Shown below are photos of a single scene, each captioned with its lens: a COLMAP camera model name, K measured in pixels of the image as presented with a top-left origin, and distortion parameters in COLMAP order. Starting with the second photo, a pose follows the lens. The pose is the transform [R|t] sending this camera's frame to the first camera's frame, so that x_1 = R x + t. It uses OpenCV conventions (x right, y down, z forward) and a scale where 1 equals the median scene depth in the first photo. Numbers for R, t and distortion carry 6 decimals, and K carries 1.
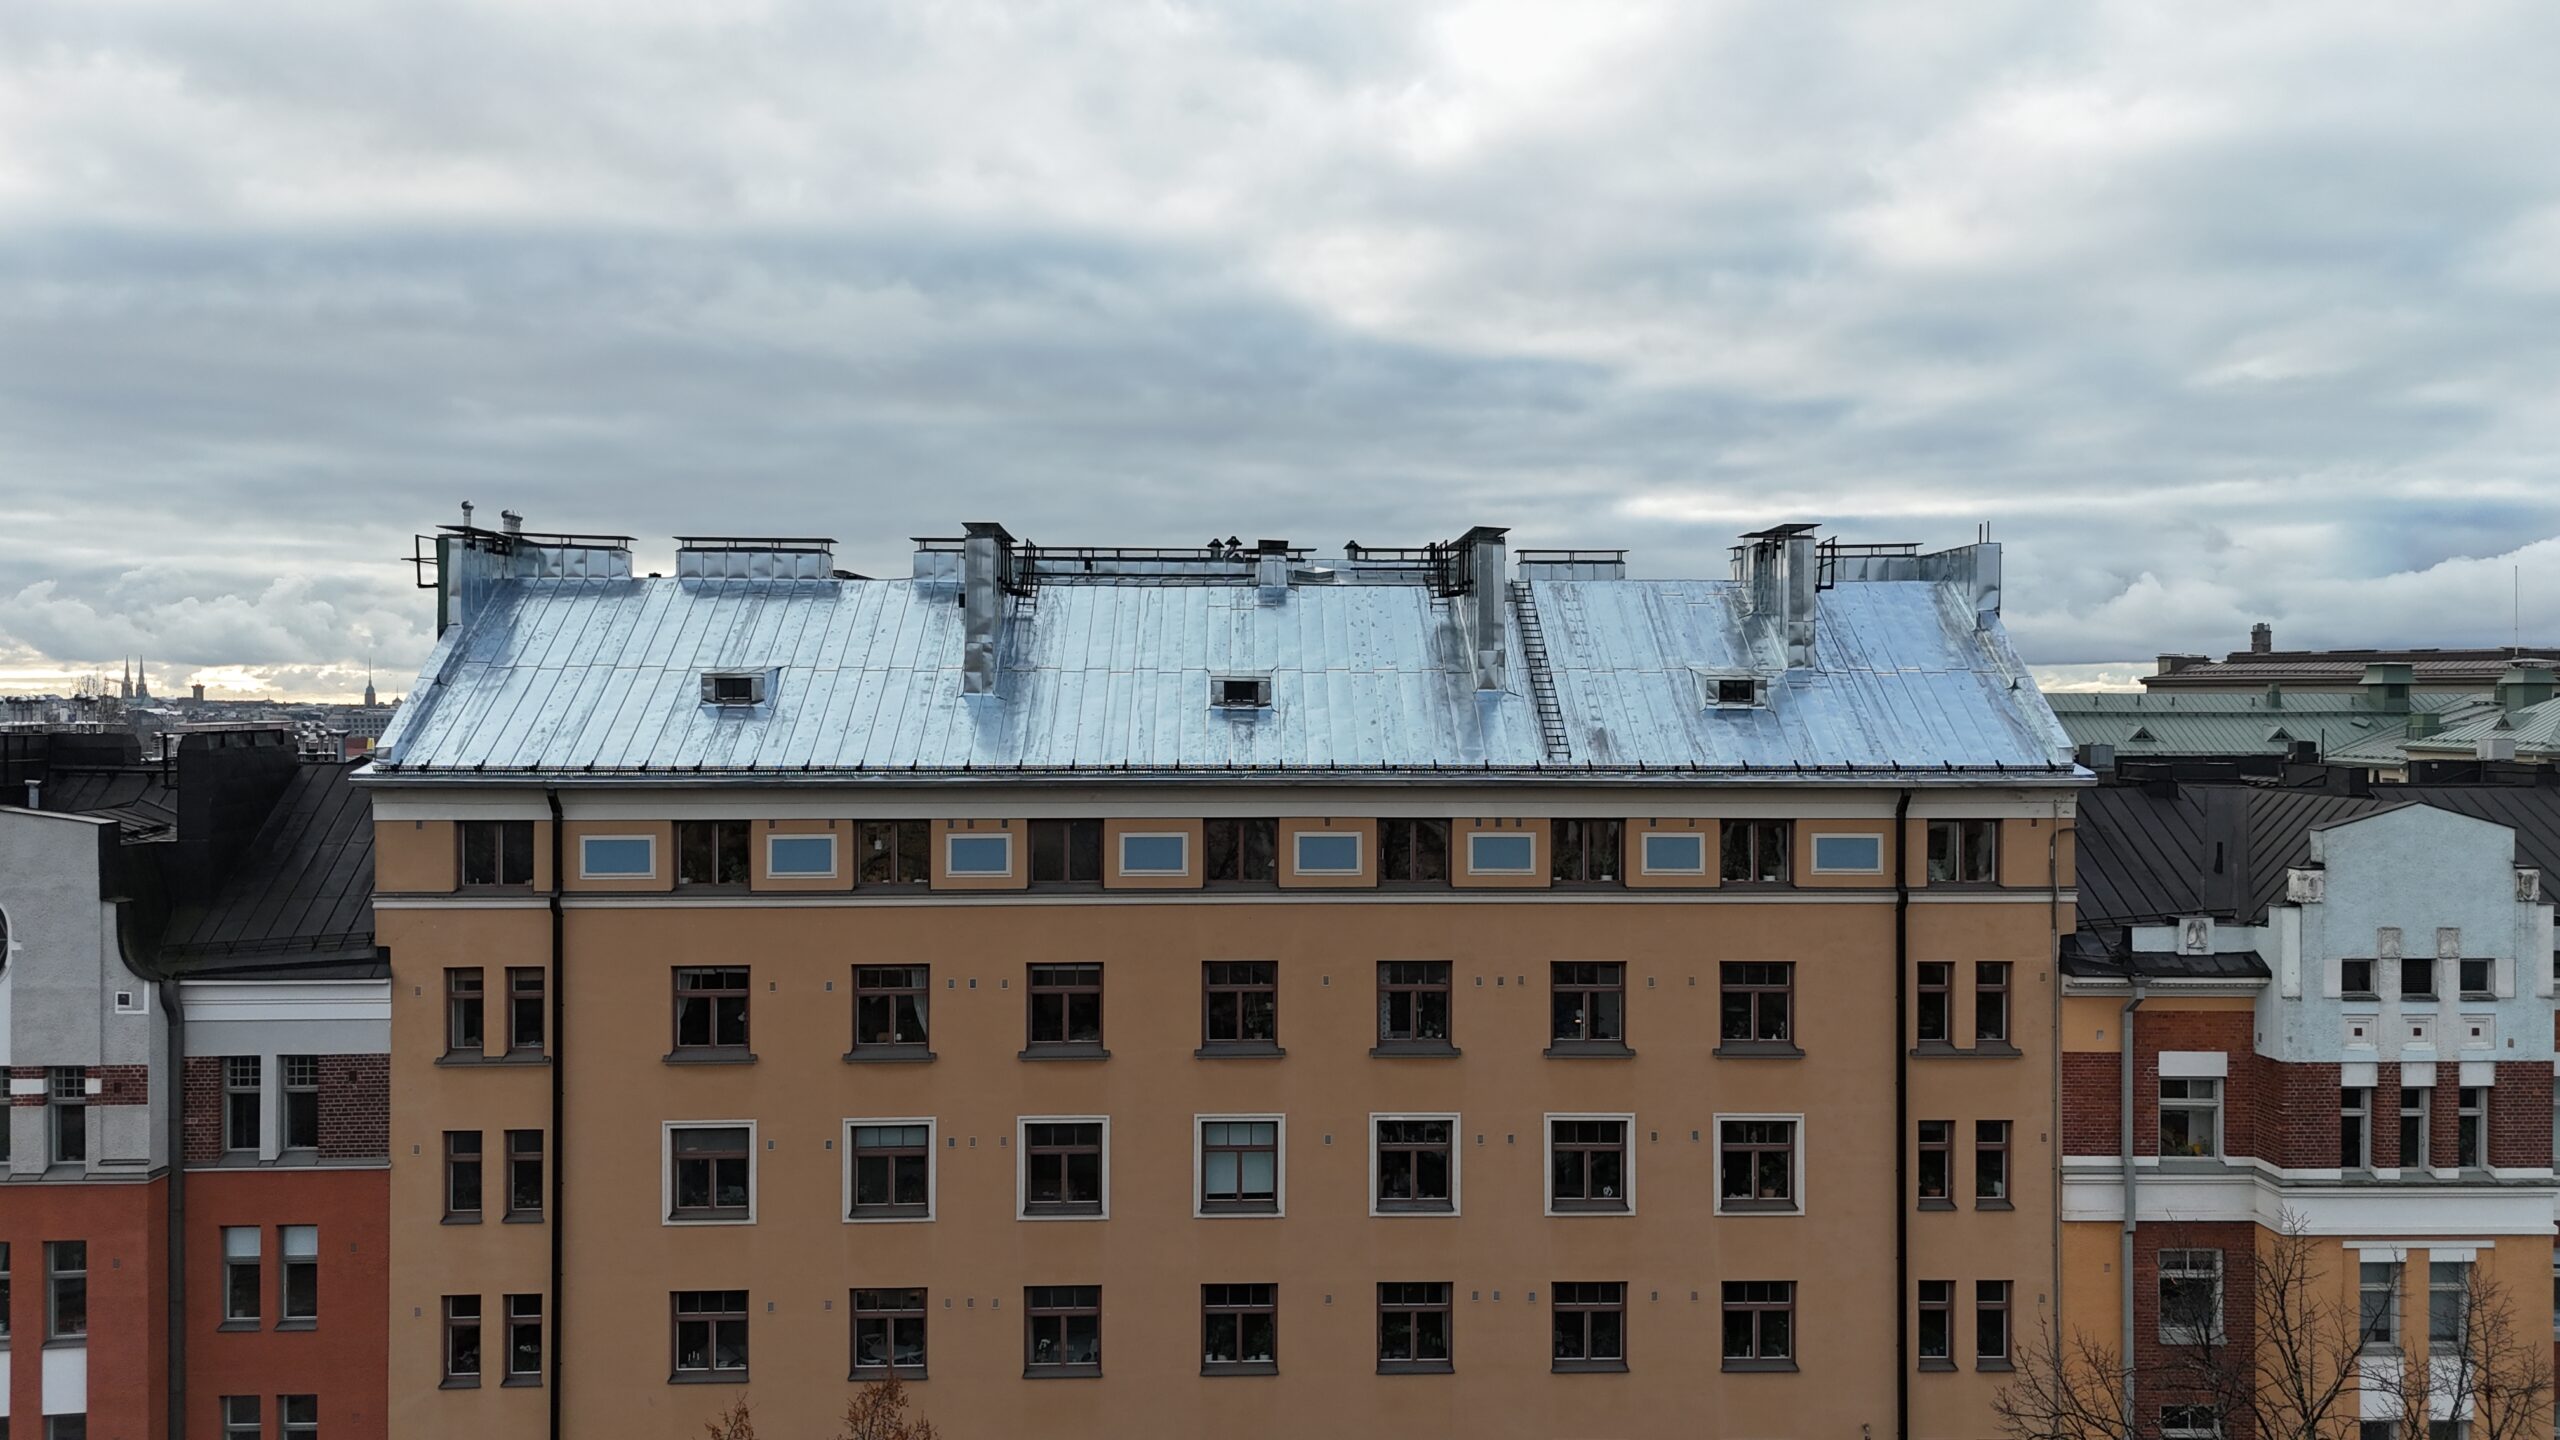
lens RADIAL K [[1883.5, 0, 1280.0], [0, 1883.5, 720.0], [0, 0, 1]] dist [0.063754, -0.060777]
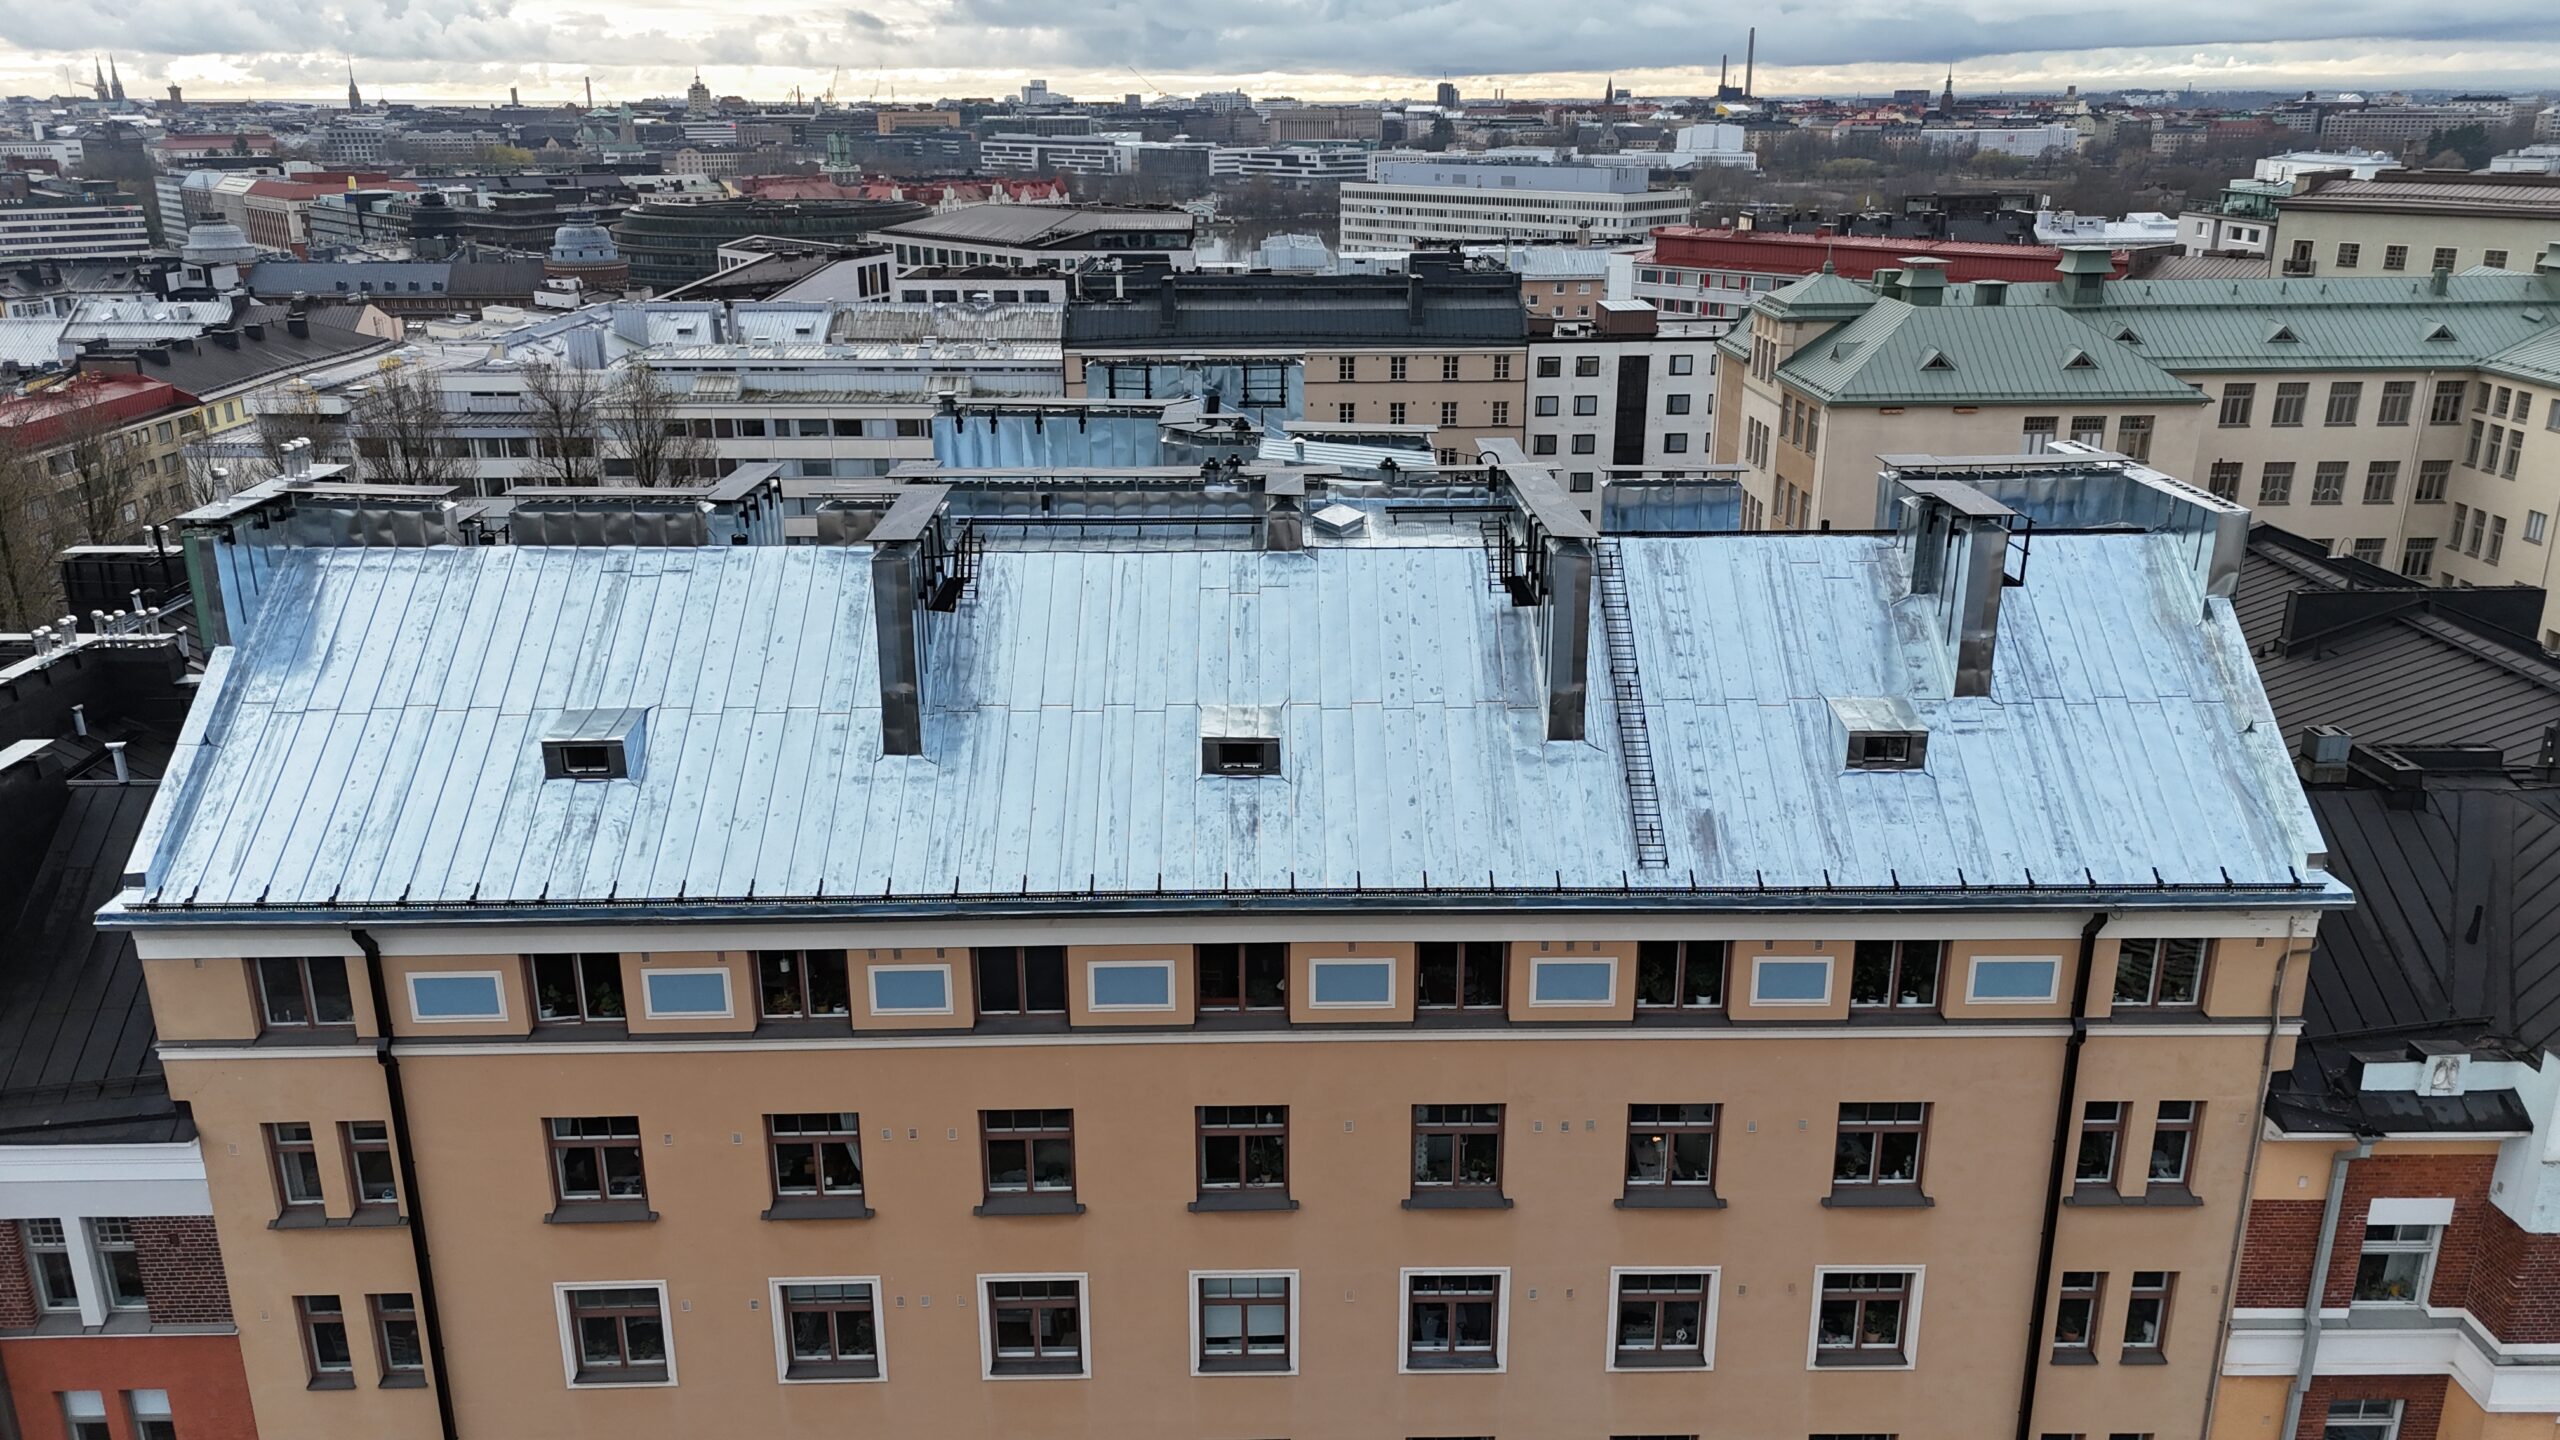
lens RADIAL K [[1883.5, 0, 1280.0], [0, 1883.5, 720.0], [0, 0, 1]] dist [0.063754, -0.060777]
pose [[0.999859, 0.001001, -0.016767, 0.008289], [0.004141, 0.952716, 0.303833, -0.272415], [0.016279, -0.303860, 0.952578, 0.277188]]
